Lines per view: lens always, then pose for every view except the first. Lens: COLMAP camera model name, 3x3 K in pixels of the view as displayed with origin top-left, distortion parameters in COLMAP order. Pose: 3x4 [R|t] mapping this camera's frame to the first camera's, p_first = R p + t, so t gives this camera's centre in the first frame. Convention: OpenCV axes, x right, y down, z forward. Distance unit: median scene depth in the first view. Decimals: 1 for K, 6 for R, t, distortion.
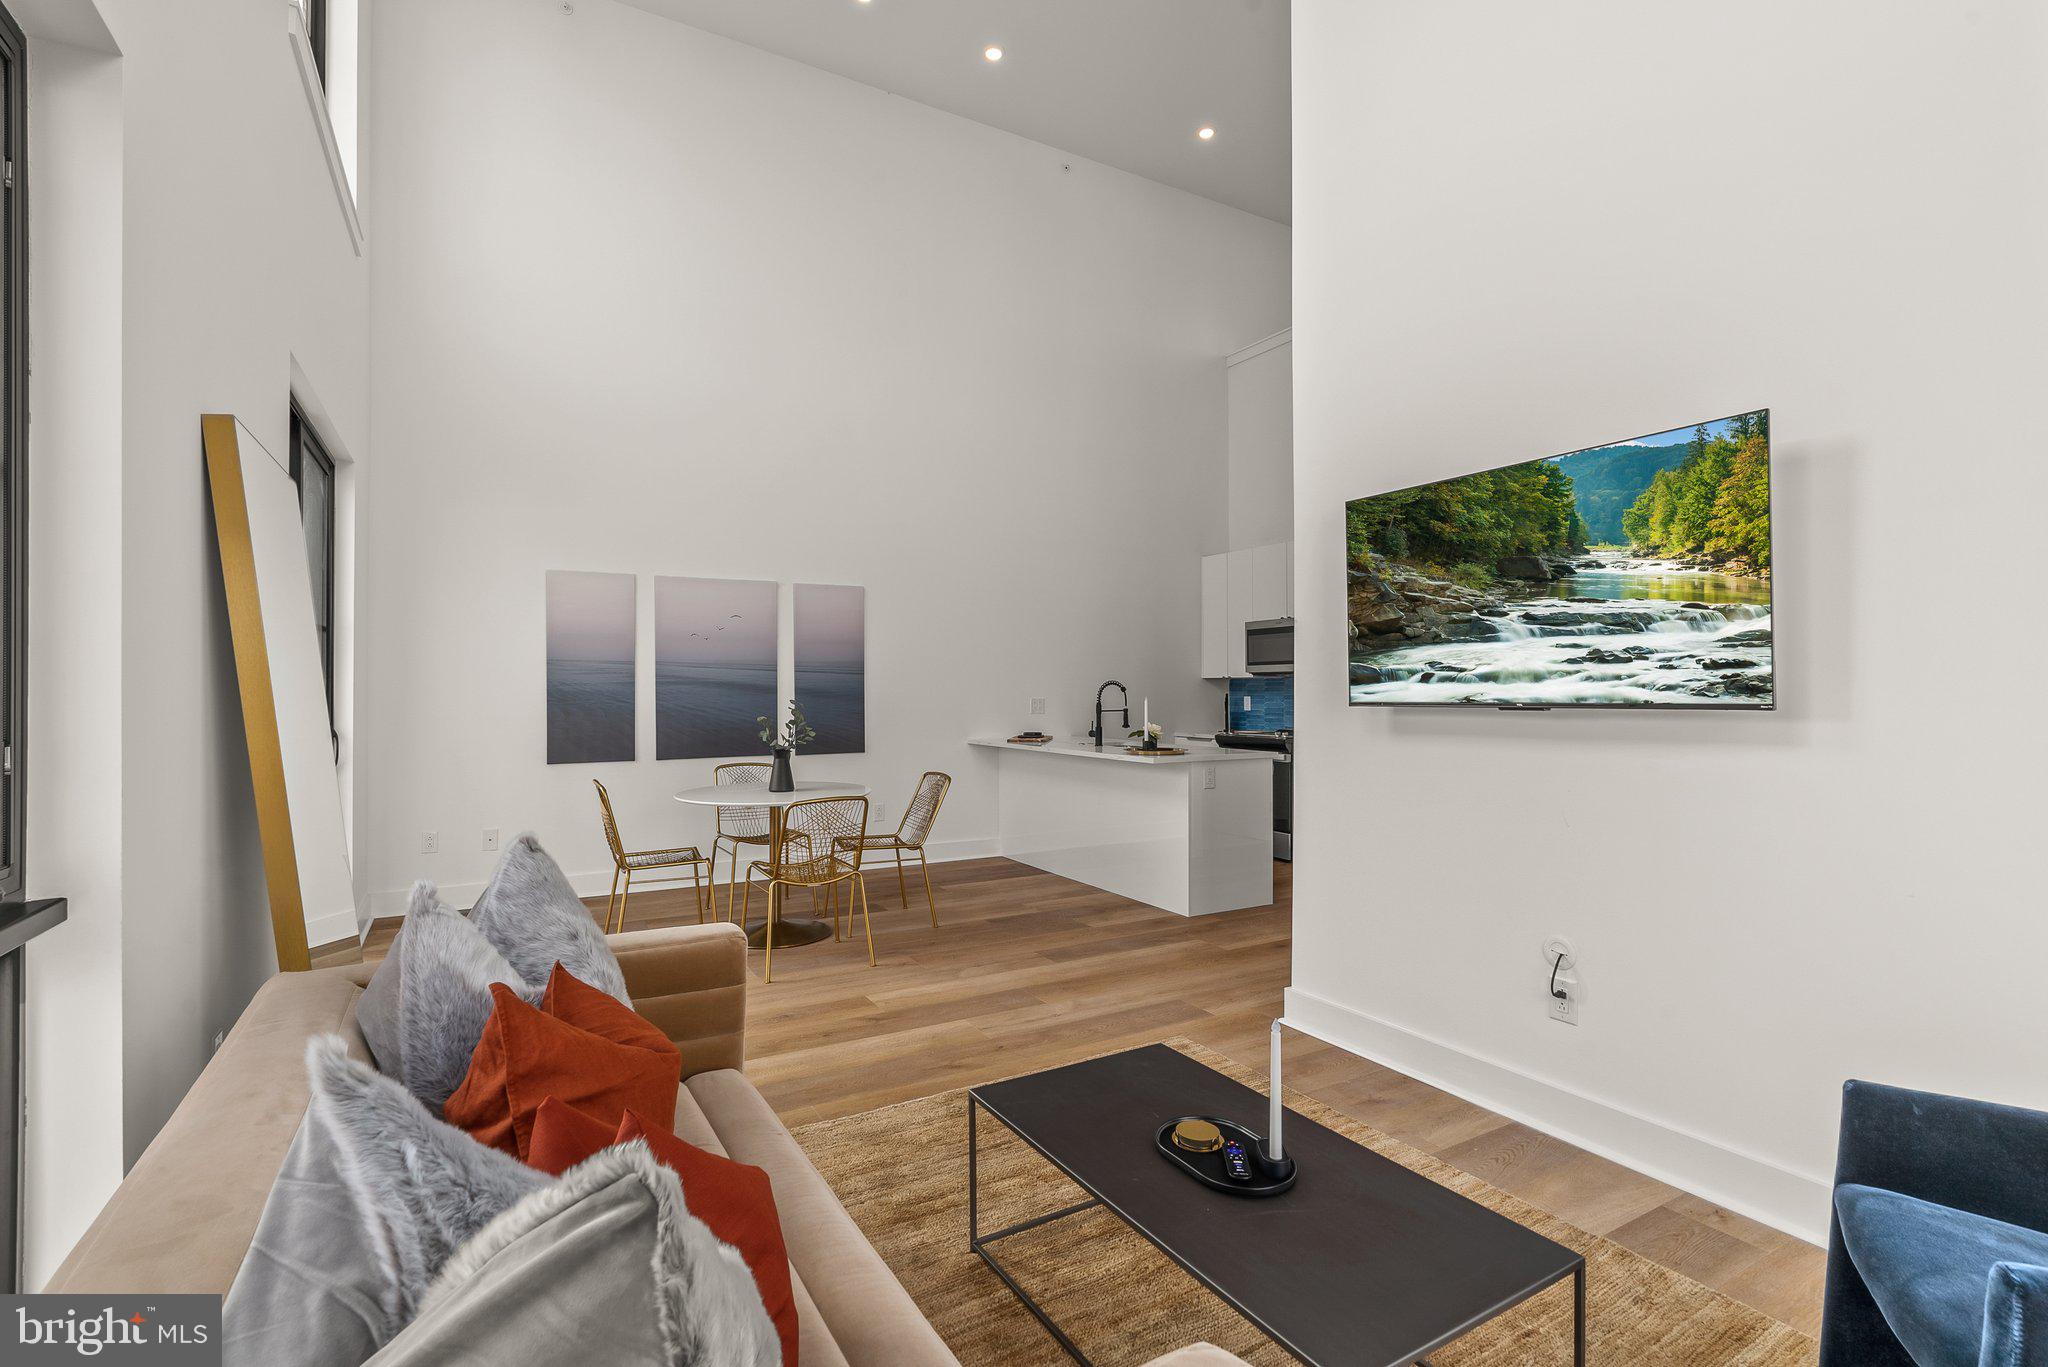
lens RADIAL K [[962.5, 0, 1029.1], [0, 962.5, 679.2], [0, 0, 1]] dist [-0.000768, 0.000494]
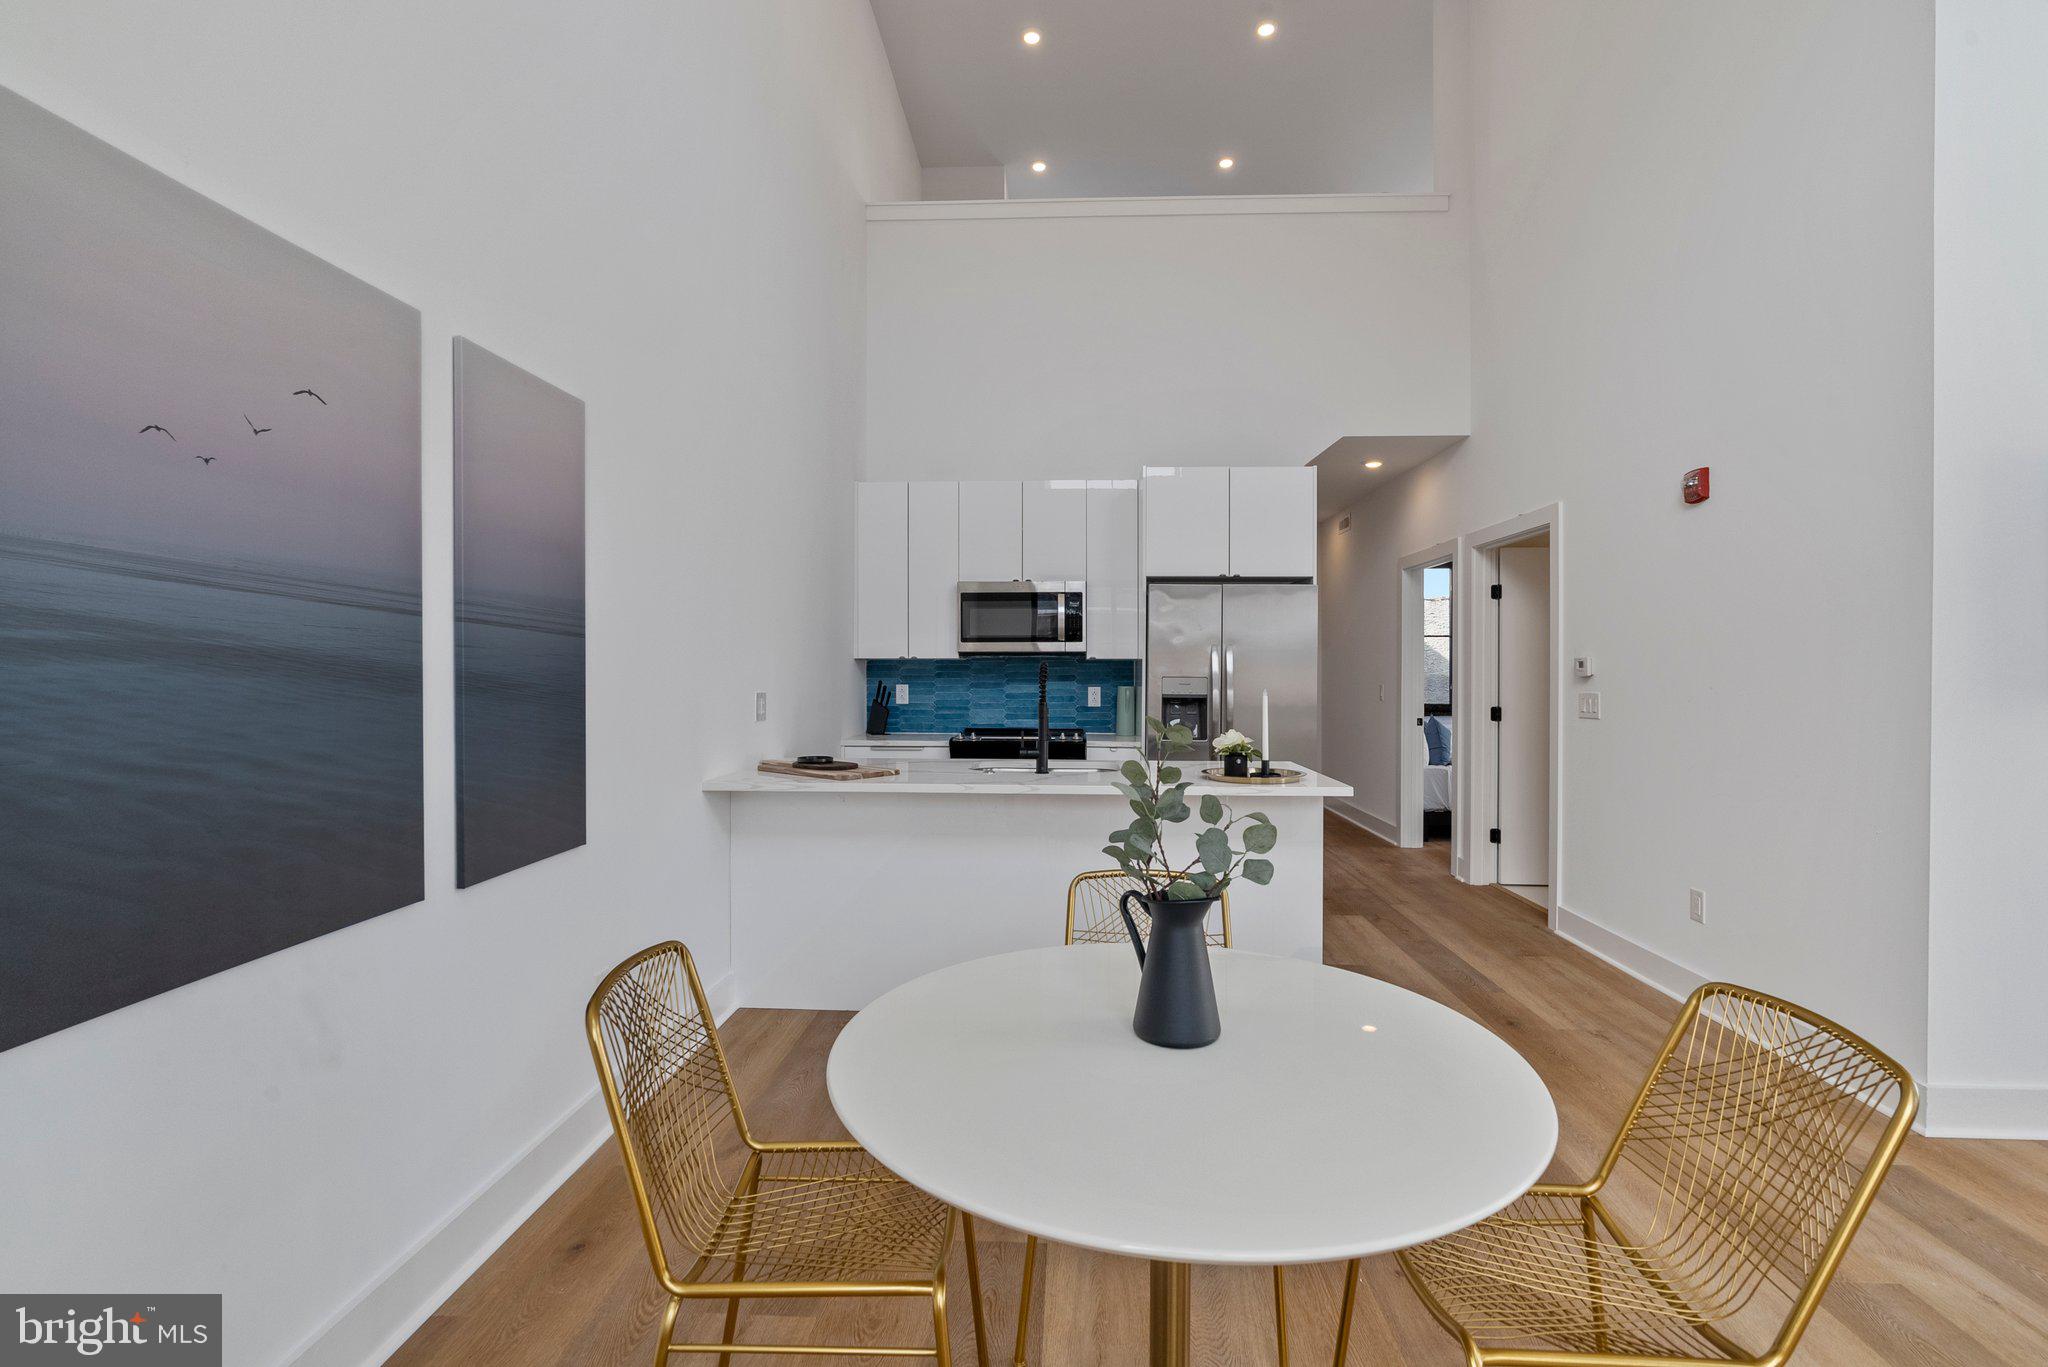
lens RADIAL K [[934.7, 0, 1045.3], [0, 934.7, 671.6], [0, 0, 1]] dist [-0.001251, 0.000476]
pose [[0.535822, 0.002704, 0.844327, -0.409269], [-0.011314, 0.999928, 0.003978, 0.005458], [-0.844255, -0.011684, 0.535814, 0.697646]]
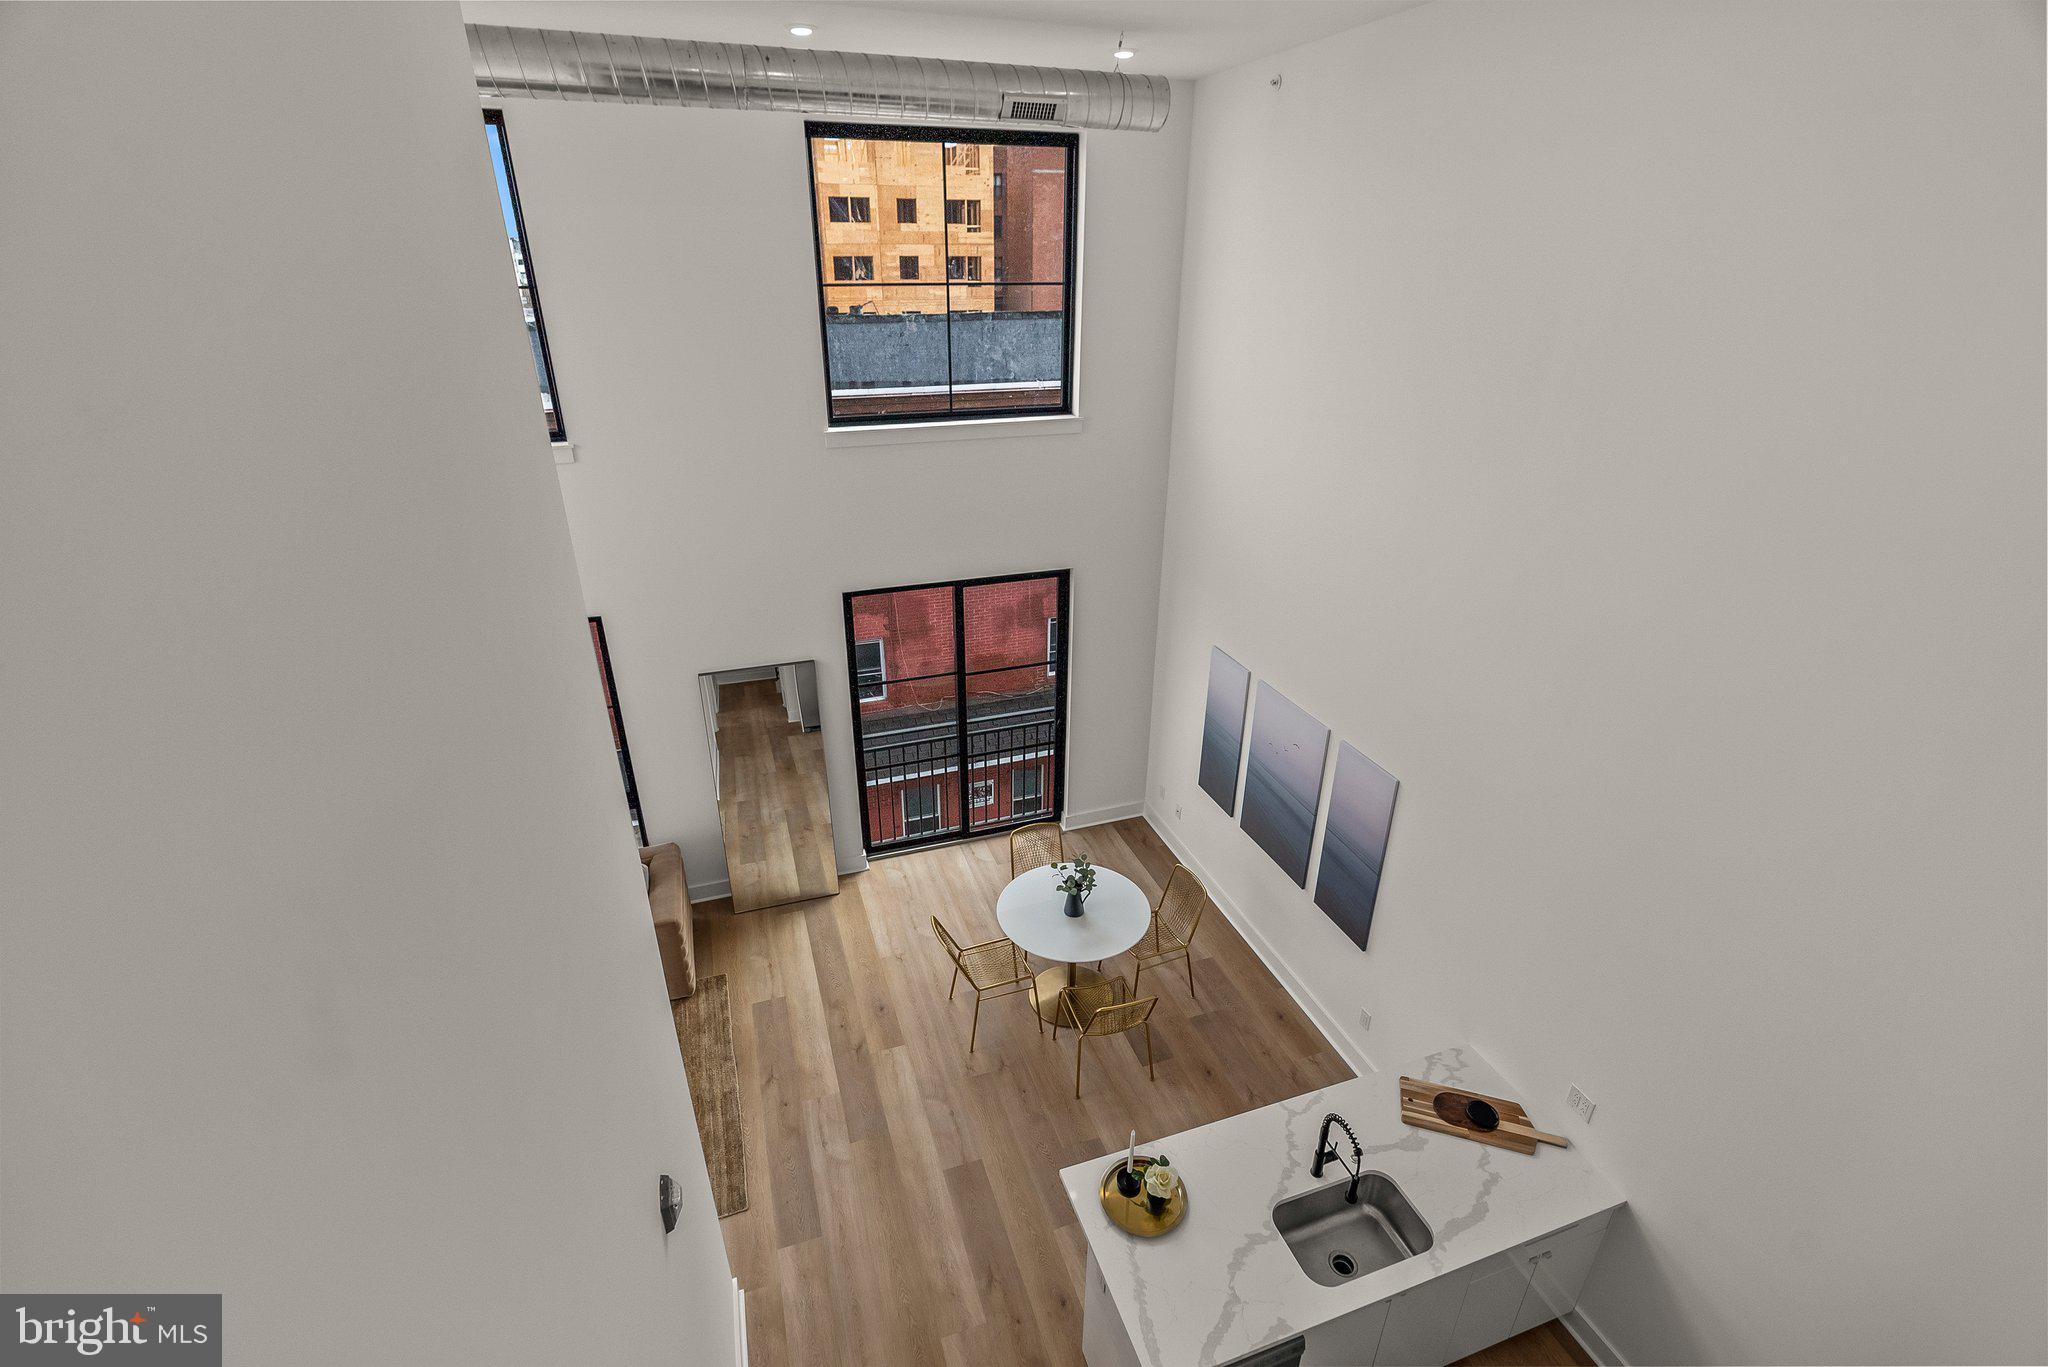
lens RADIAL K [[911.6, 0, 1022.9], [0, 911.6, 666.3], [0, 0, 1]] dist [-0.004509, -0.000167]
pose [[-0.193808, 0.409810, -0.891344, 0.547281], [0.009792, 0.909334, 0.415952, -0.536967], [0.980991, 0.071886, -0.180249, 0.897070]]
